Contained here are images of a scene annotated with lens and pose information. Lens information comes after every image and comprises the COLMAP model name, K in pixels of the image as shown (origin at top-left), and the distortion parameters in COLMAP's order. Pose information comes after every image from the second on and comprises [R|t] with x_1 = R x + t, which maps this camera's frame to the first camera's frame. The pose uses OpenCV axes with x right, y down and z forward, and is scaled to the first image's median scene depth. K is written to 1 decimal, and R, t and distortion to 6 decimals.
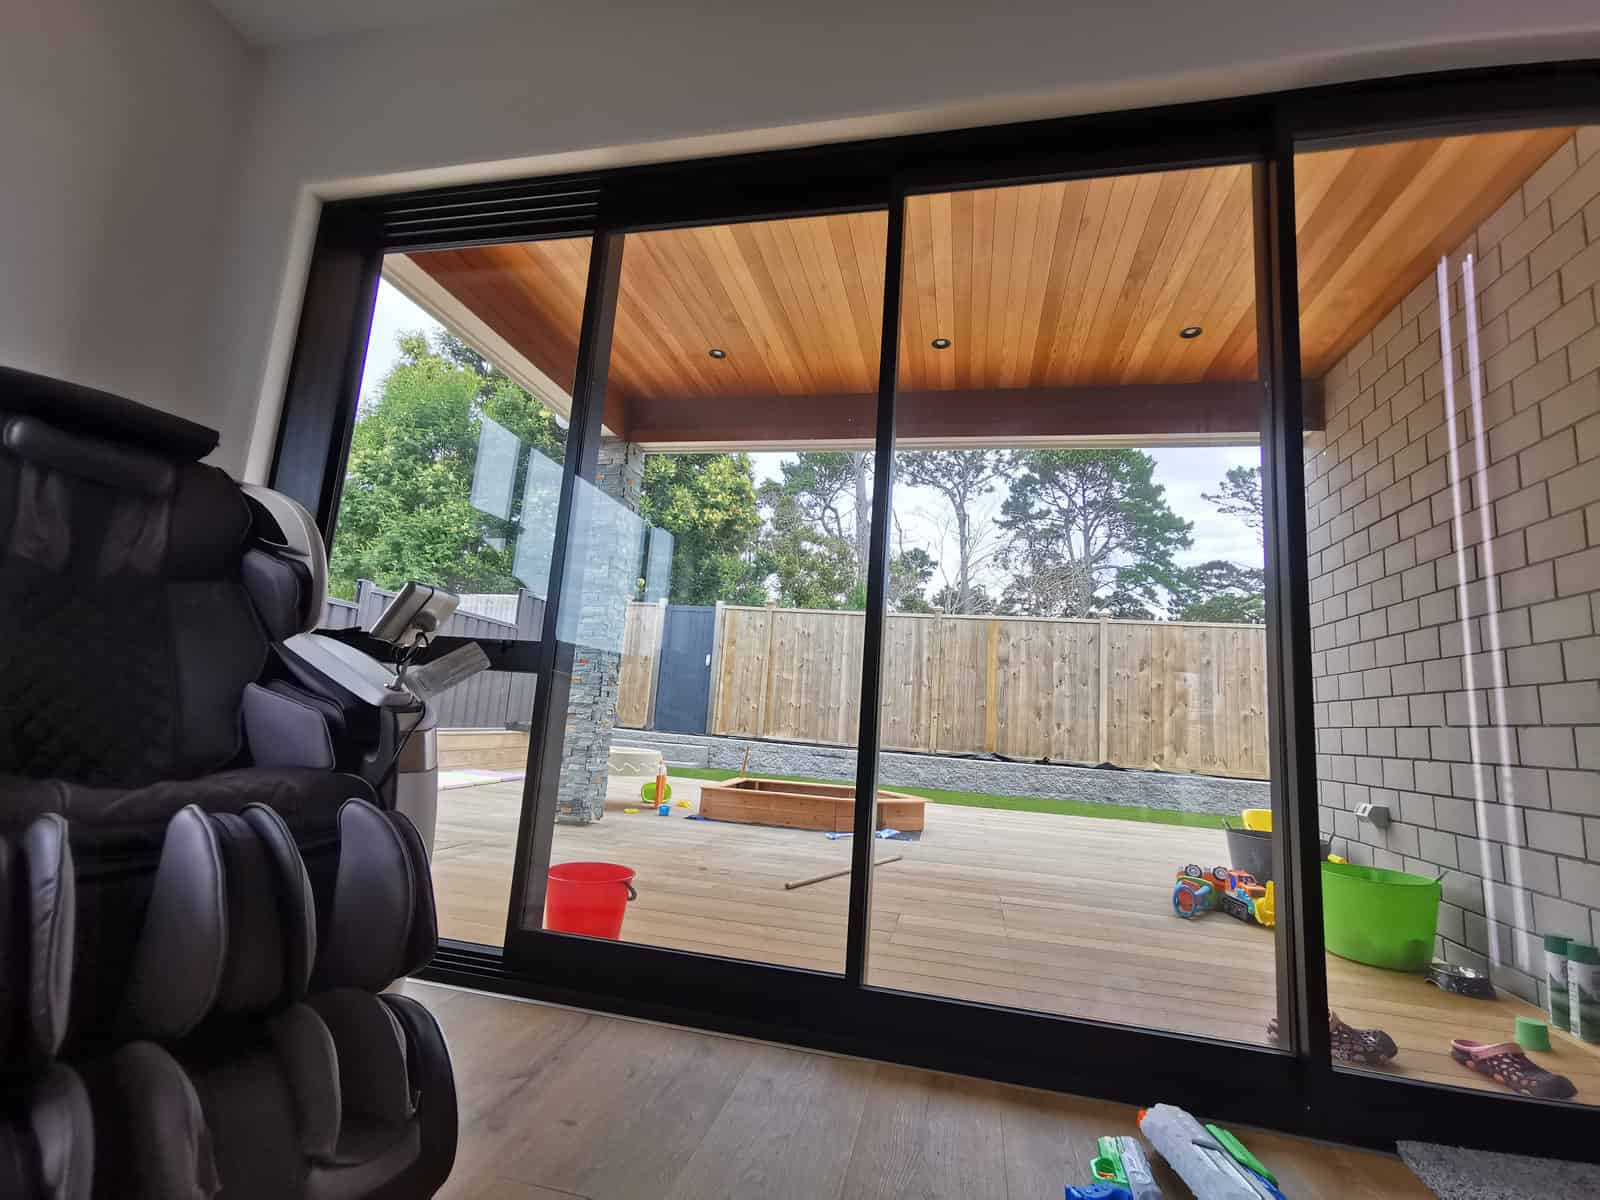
lens RADIAL K [[734.6, 0, 801.8], [0, 734.6, 595.5], [0, 0, 1]] dist [-0.000558, 0.006796]
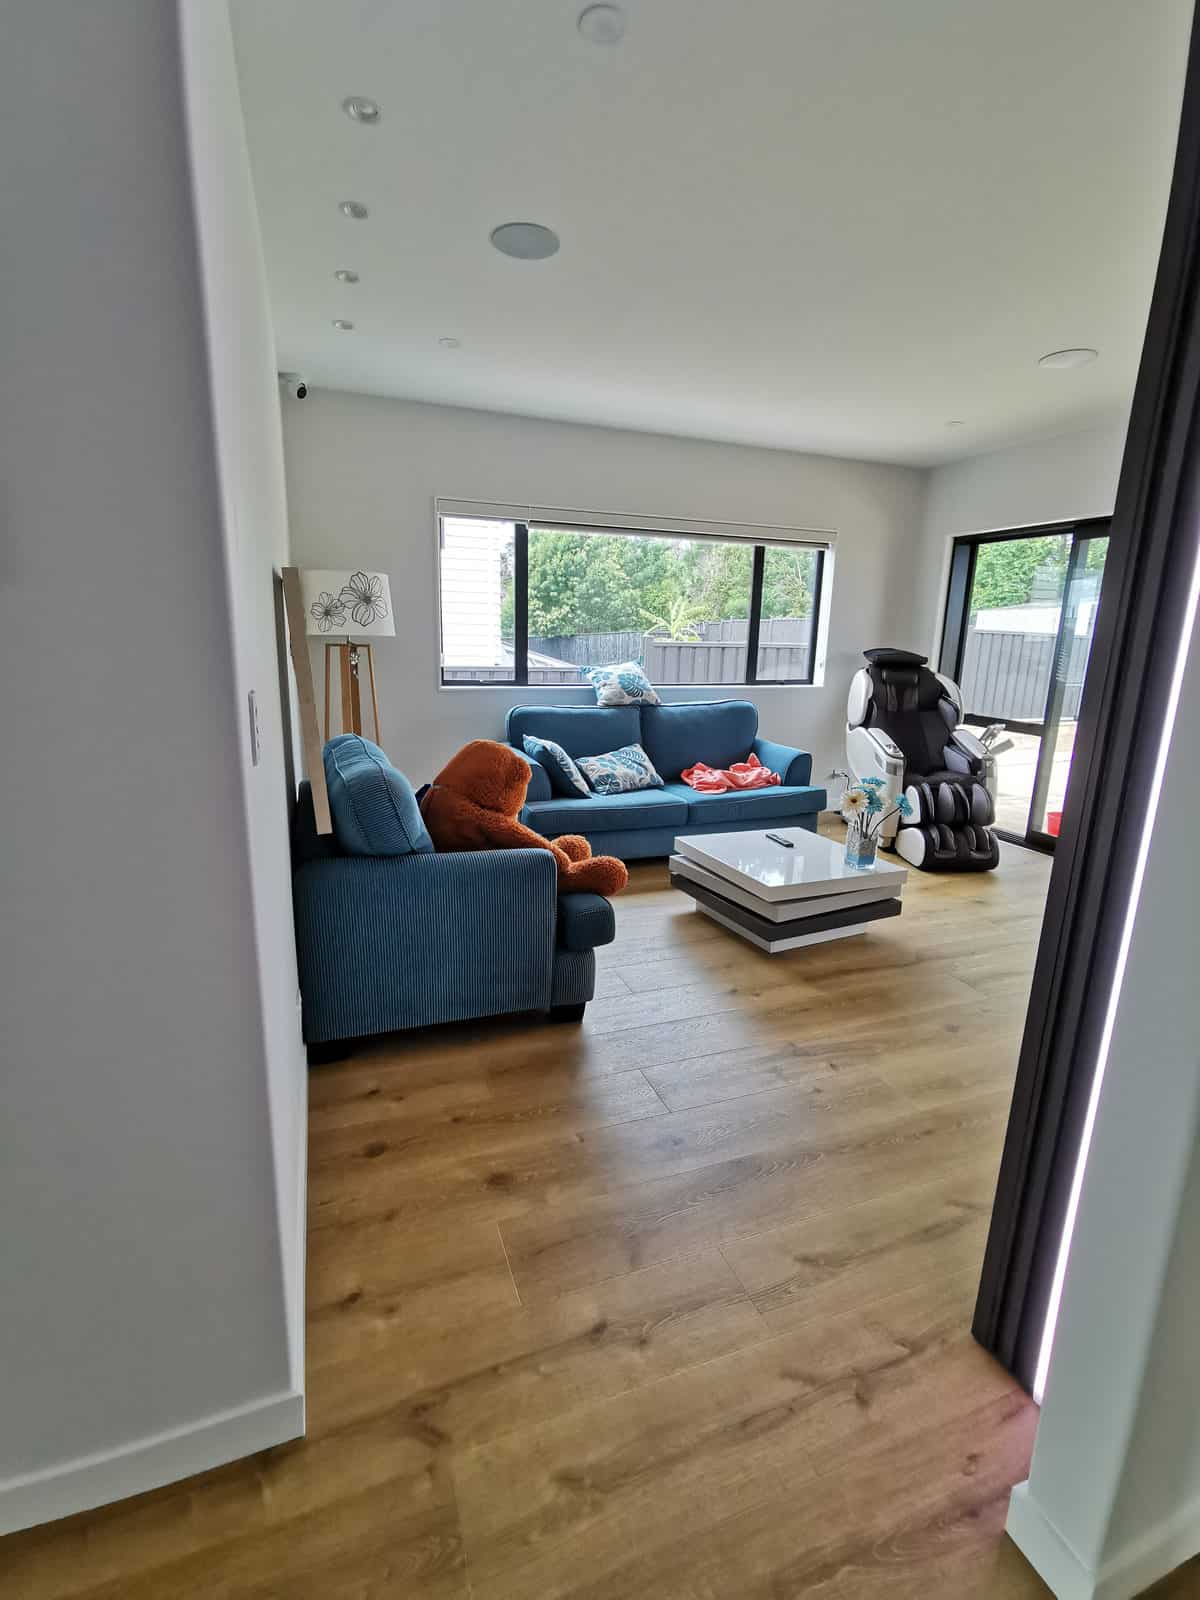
lens RADIAL K [[734.6, 0, 611.6], [0, 734.6, 805.8], [0, 0, 1]] dist [-0.000558, 0.006796]
pose [[0.562120, 0.132606, -0.816356, 1.425449], [0.149751, 0.954429, 0.258149, -0.856074], [0.813385, -0.267360, 0.516646, -2.479165]]
